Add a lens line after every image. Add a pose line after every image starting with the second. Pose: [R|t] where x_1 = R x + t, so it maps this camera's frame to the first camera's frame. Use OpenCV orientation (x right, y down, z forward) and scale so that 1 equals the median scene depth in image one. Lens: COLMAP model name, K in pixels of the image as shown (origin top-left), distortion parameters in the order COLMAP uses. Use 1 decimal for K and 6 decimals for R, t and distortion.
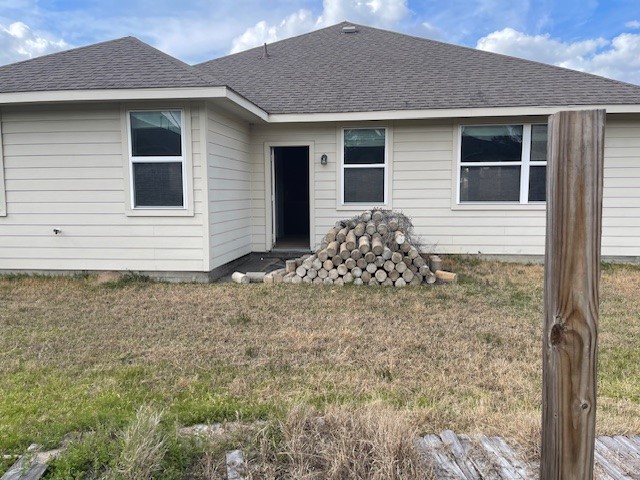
lens RADIAL K [[490.3, 0, 318.8], [0, 490.3, 235.2], [0, 0, 1]] dist [0.082718, -0.079770]
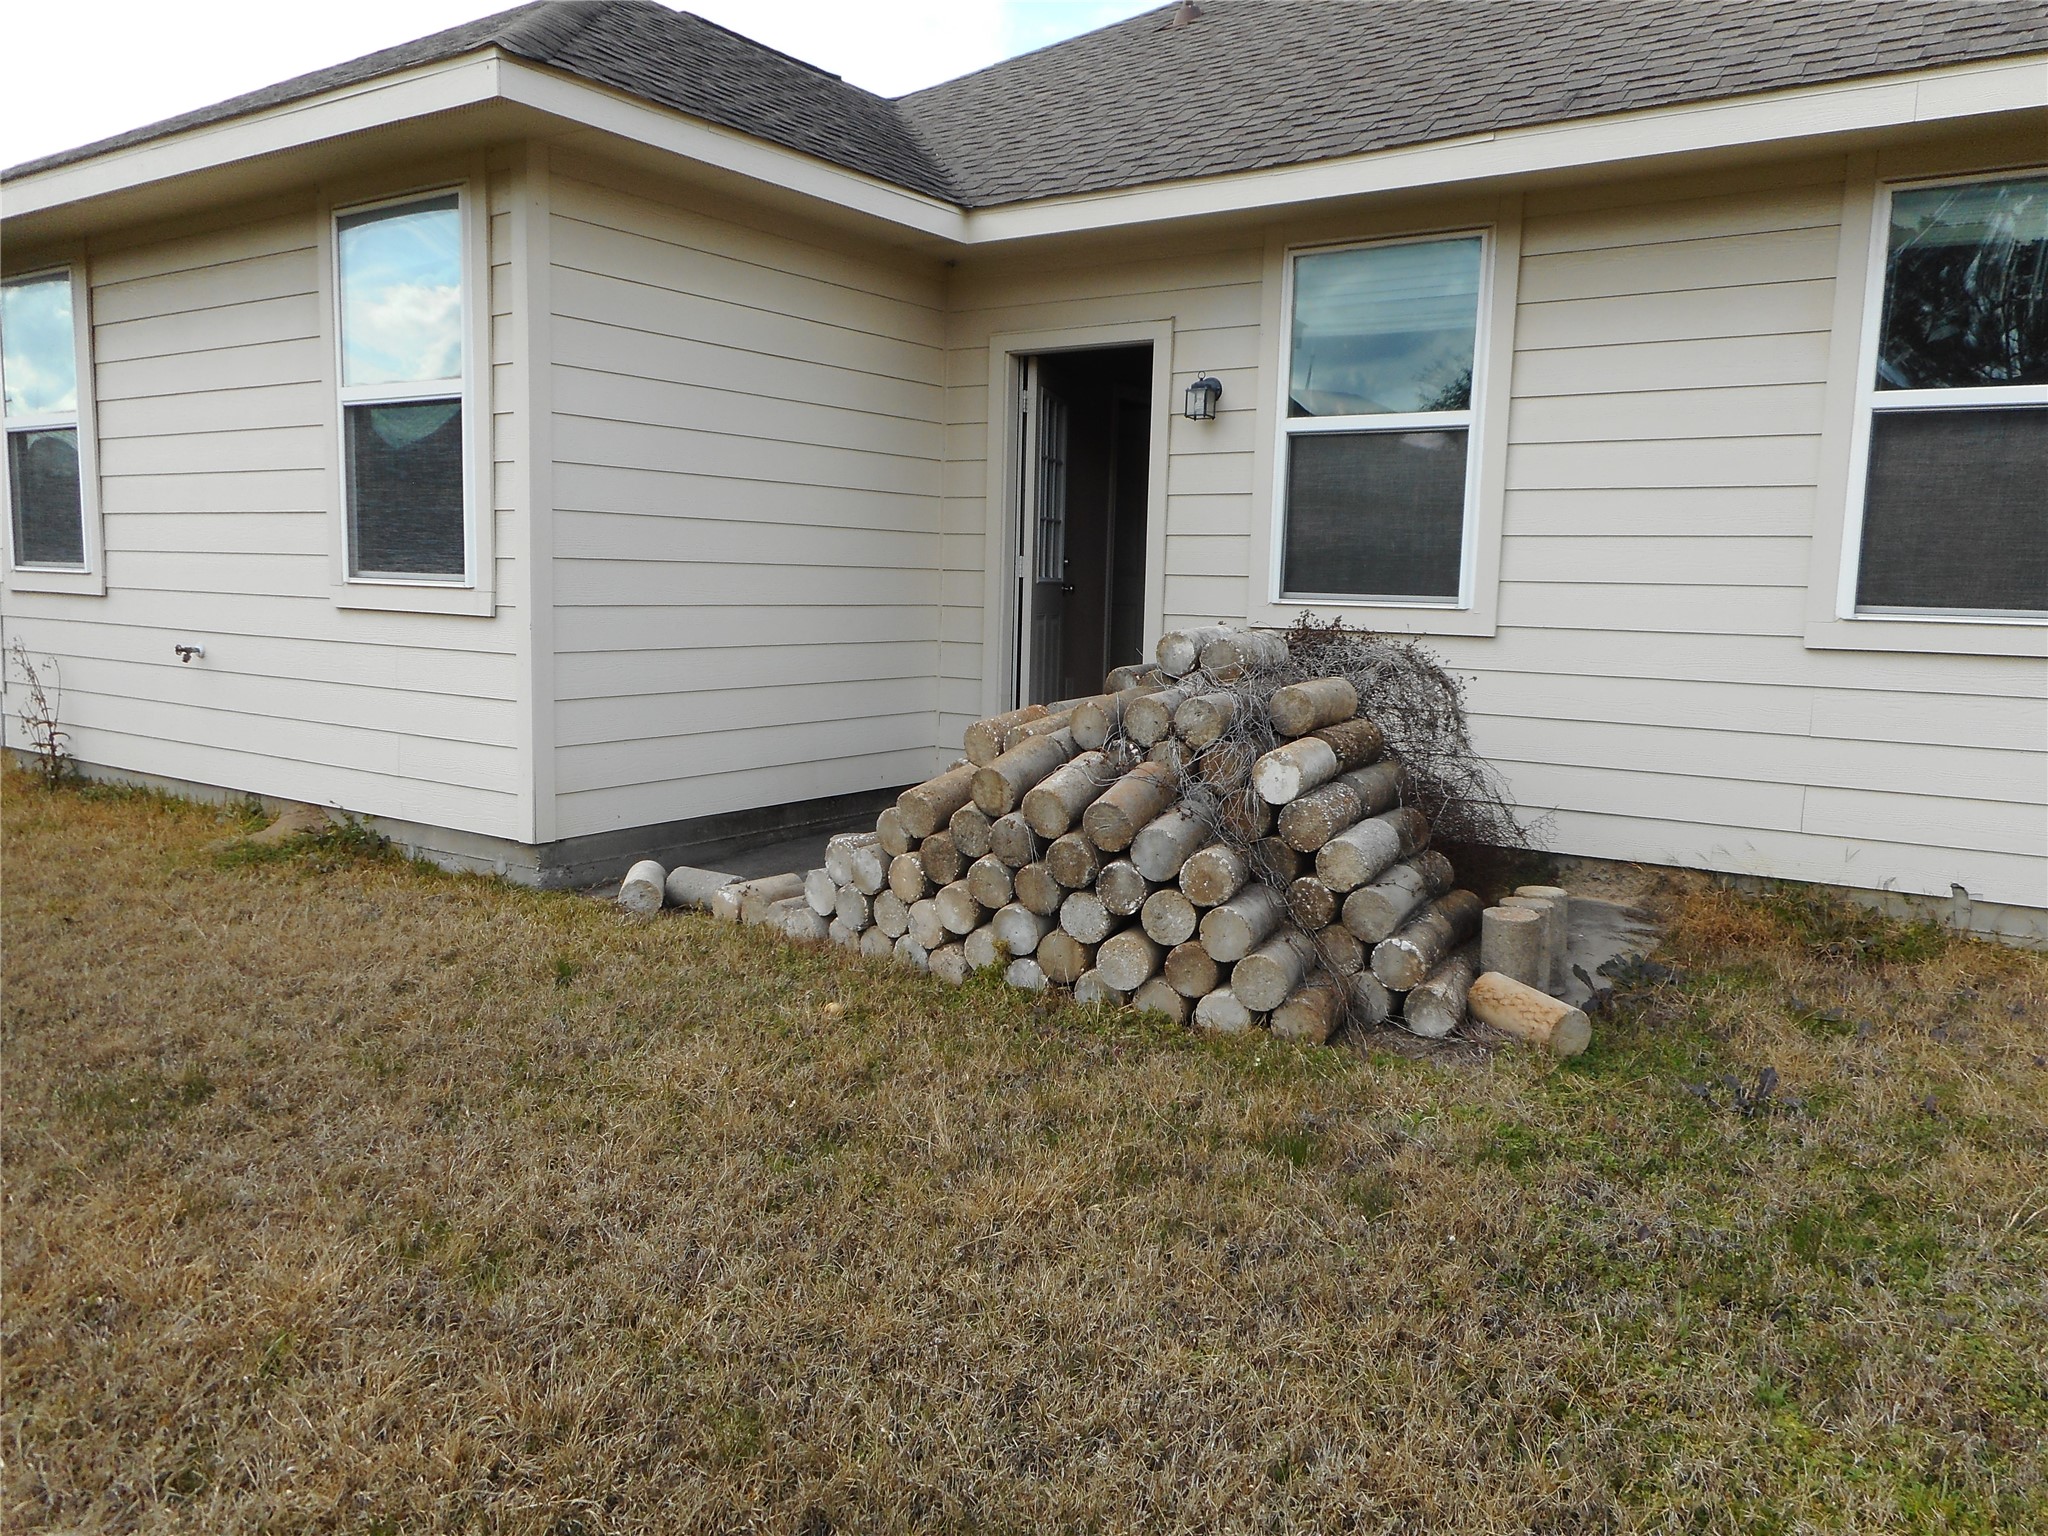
lens RADIAL K [[1537.0, 0, 1011.7], [0, 1537.0, 731.0], [0, 0, 1]] dist [0.011415, 0.031079]
pose [[0.893867, 0.071924, -0.442525, 0.331932], [-0.065815, 0.997405, 0.029169, -0.021326], [0.443475, 0.003052, 0.896281, 0.425779]]
